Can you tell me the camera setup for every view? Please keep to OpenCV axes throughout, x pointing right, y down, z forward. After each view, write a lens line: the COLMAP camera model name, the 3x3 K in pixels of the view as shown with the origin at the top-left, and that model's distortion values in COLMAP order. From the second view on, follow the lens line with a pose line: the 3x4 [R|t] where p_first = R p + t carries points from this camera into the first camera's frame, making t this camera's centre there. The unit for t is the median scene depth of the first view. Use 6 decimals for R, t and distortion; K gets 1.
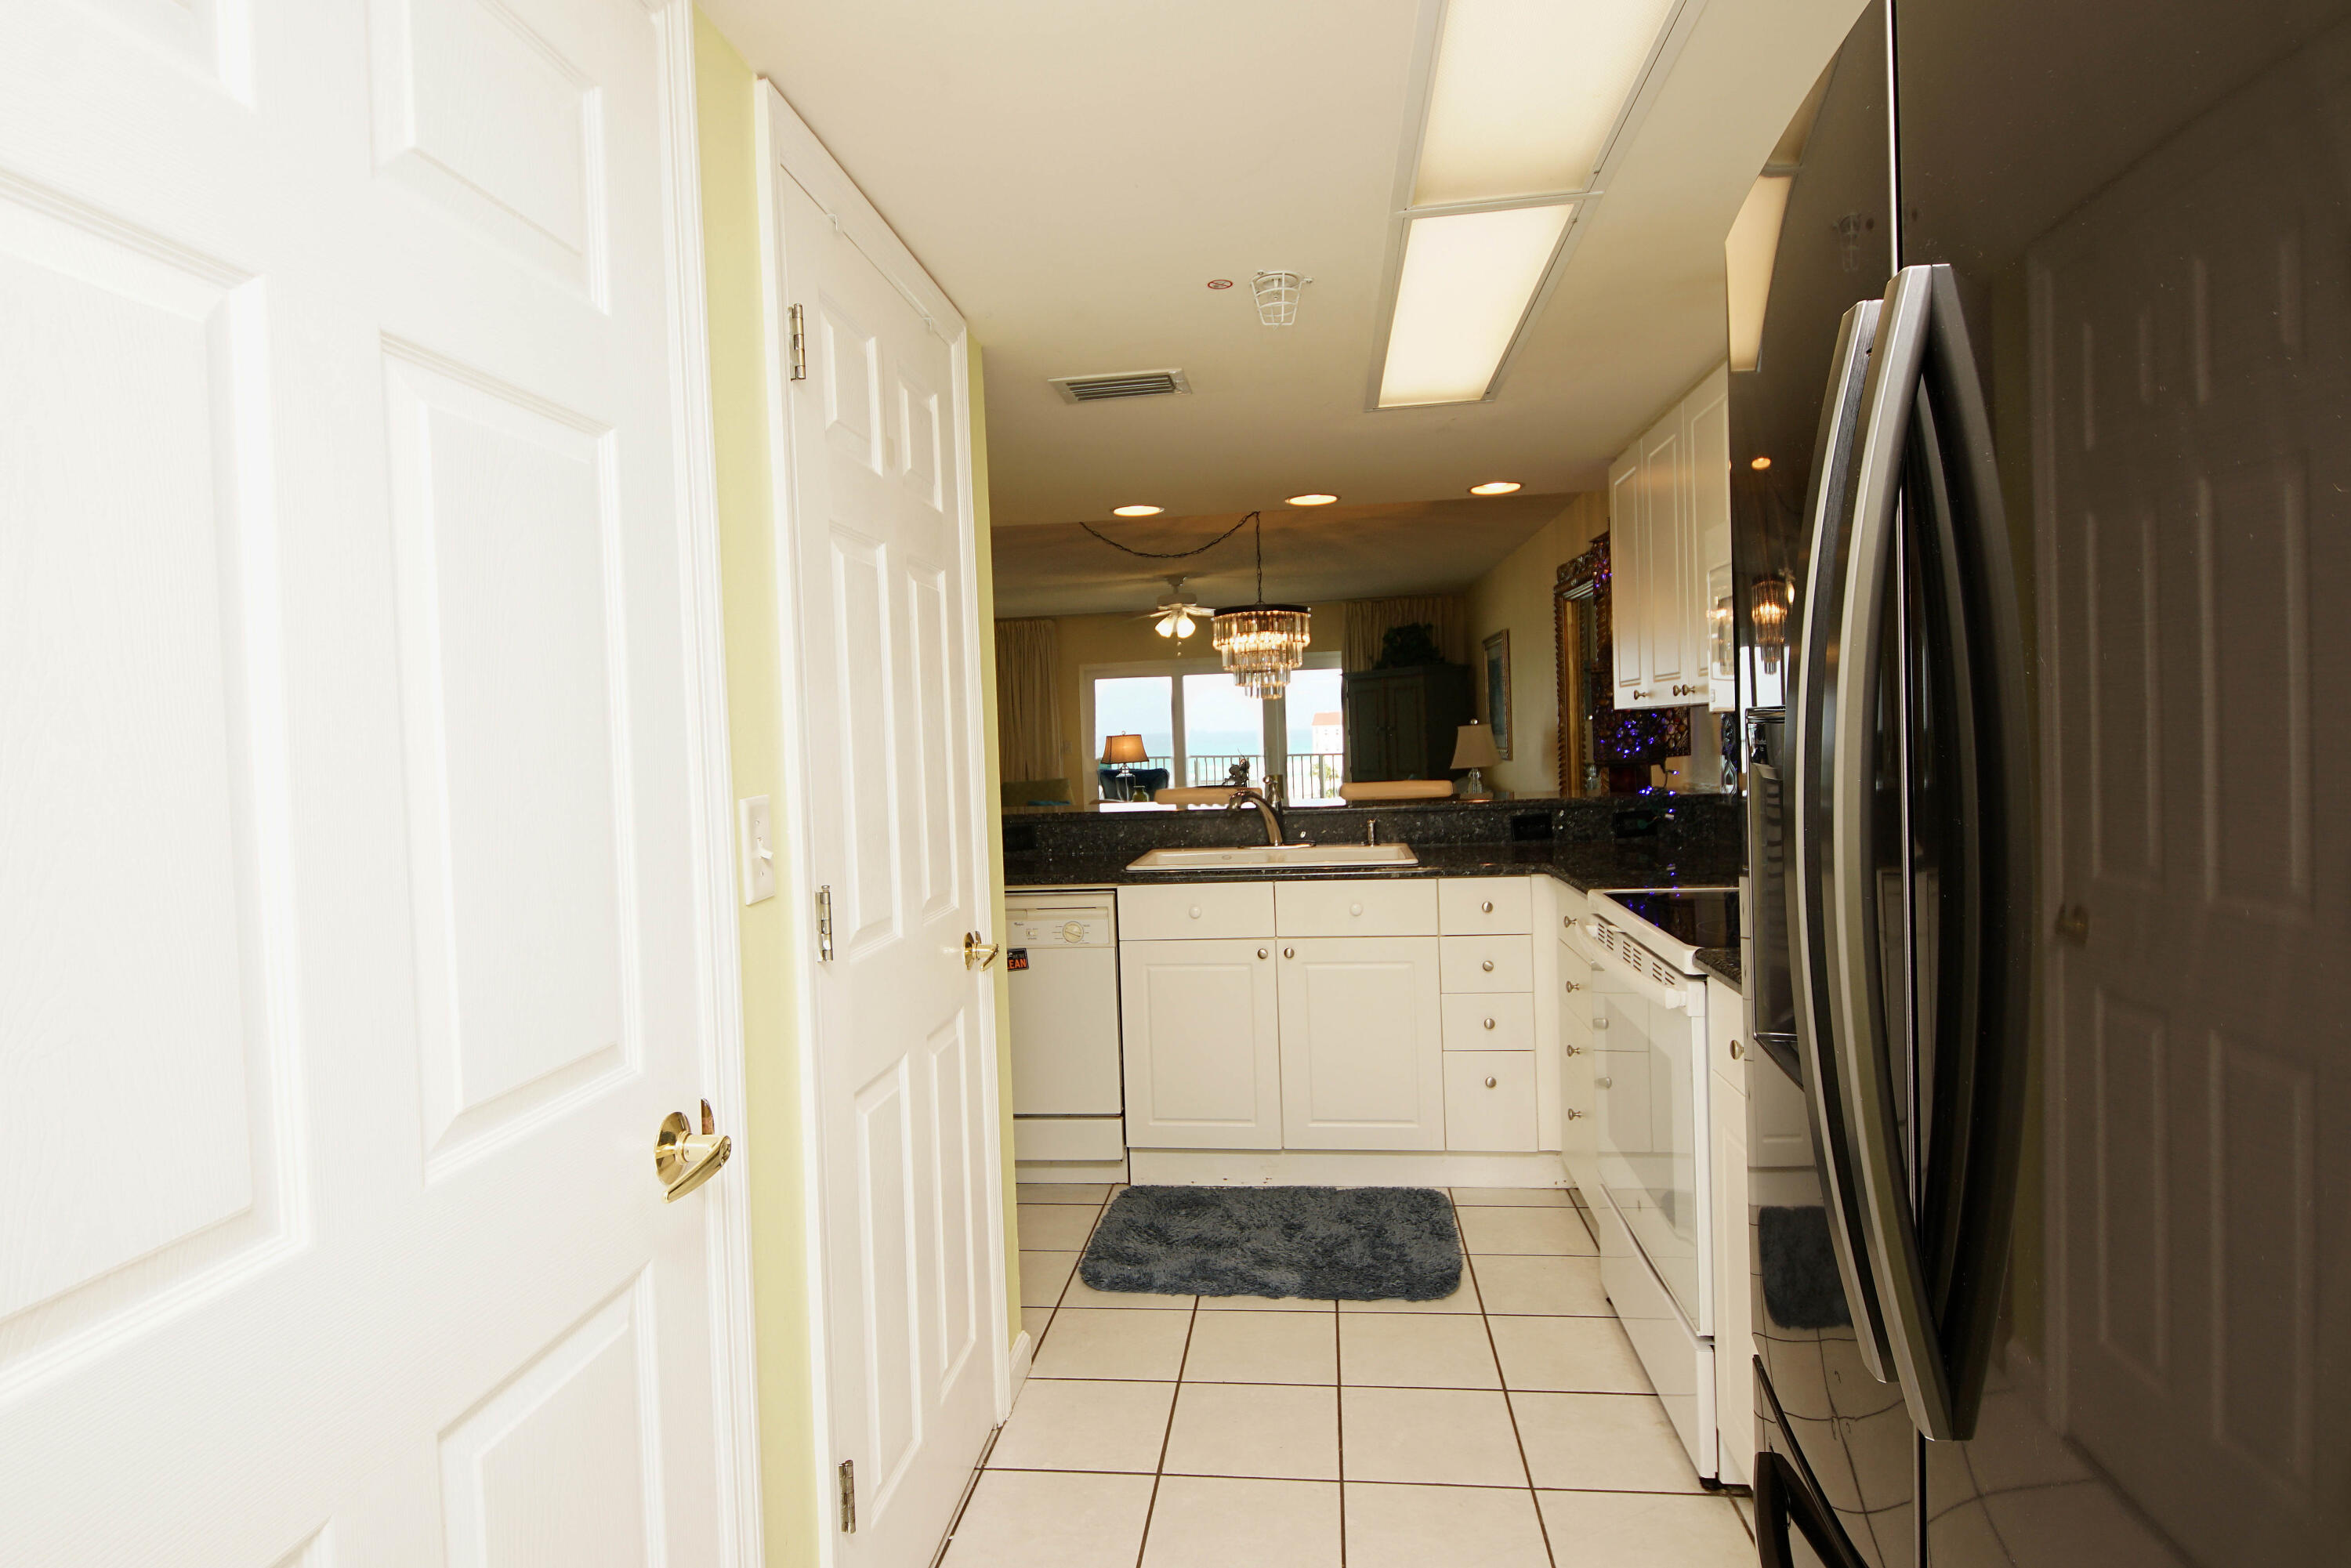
lens RADIAL K [[1258.4, 0, 1150.6], [0, 1258.4, 775.6], [0, 0, 1]] dist [0.037287, -0.036284]
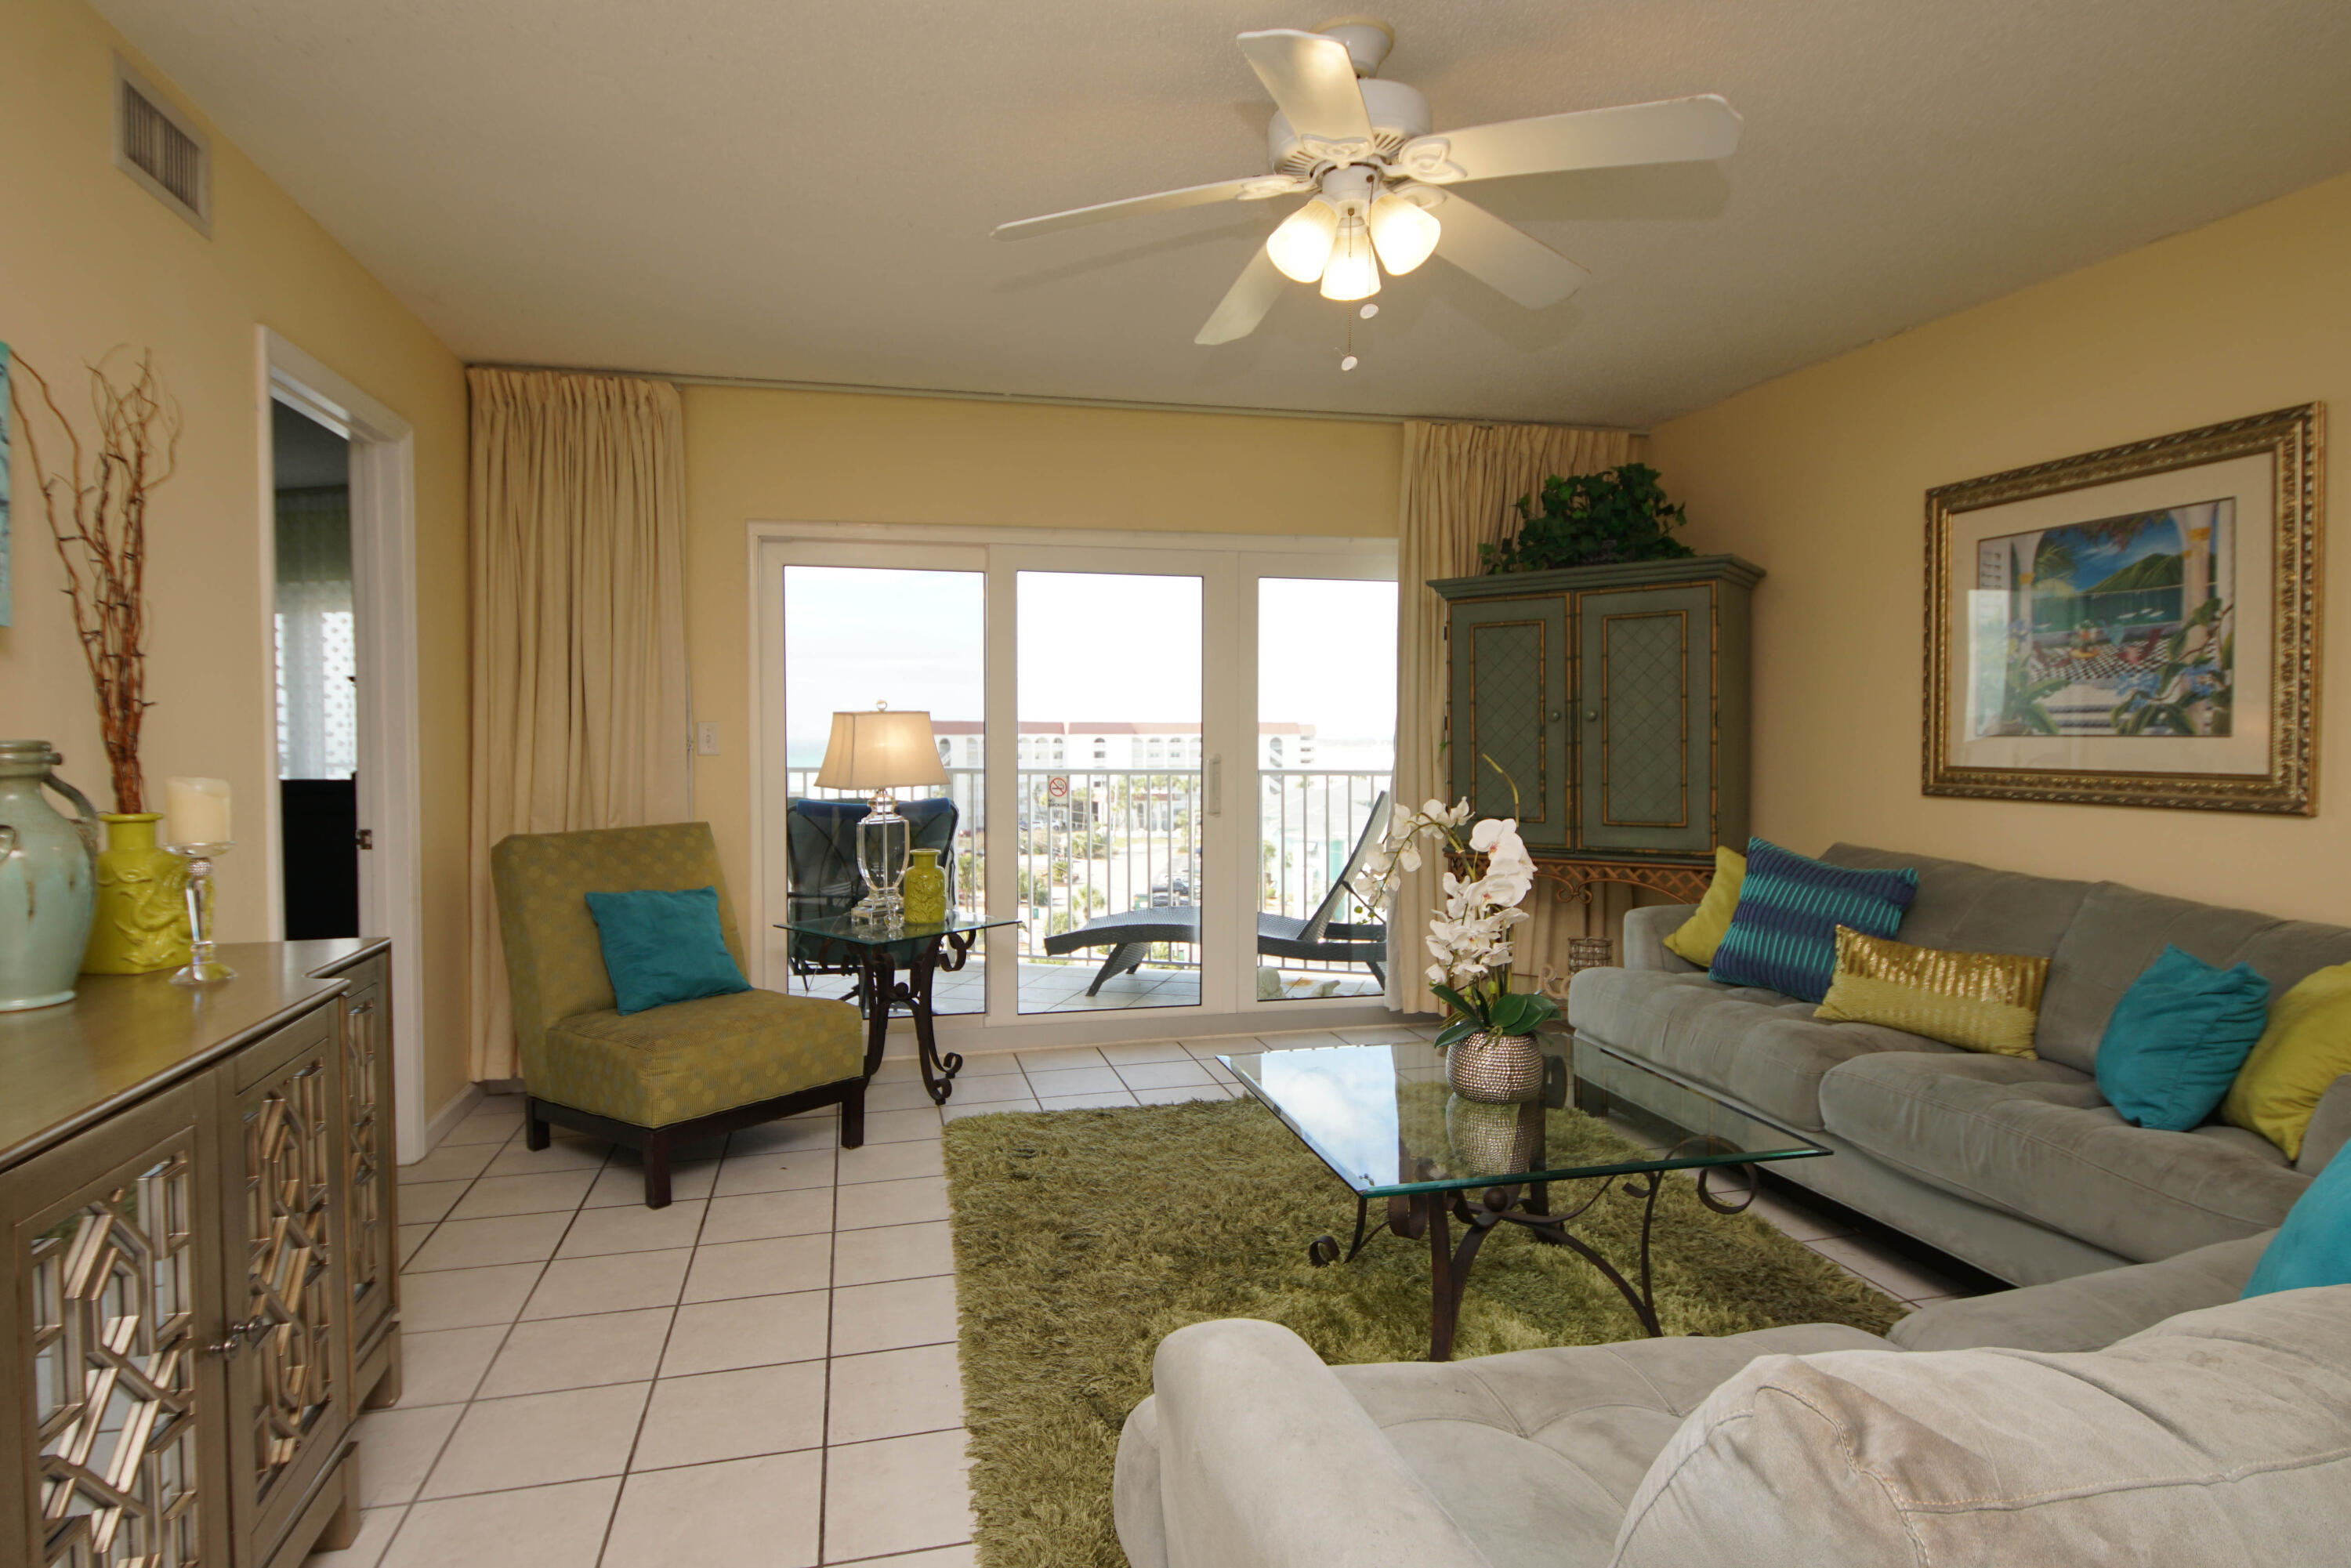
lens RADIAL K [[1258.4, 0, 1150.6], [0, 1258.4, 775.6], [0, 0, 1]] dist [0.037287, -0.036284]
pose [[0.930244, 0.026074, 0.366014, -0.219823], [-0.022943, 0.999654, -0.012904, -0.027220], [-0.366224, 0.003607, 0.930520, 1.650856]]
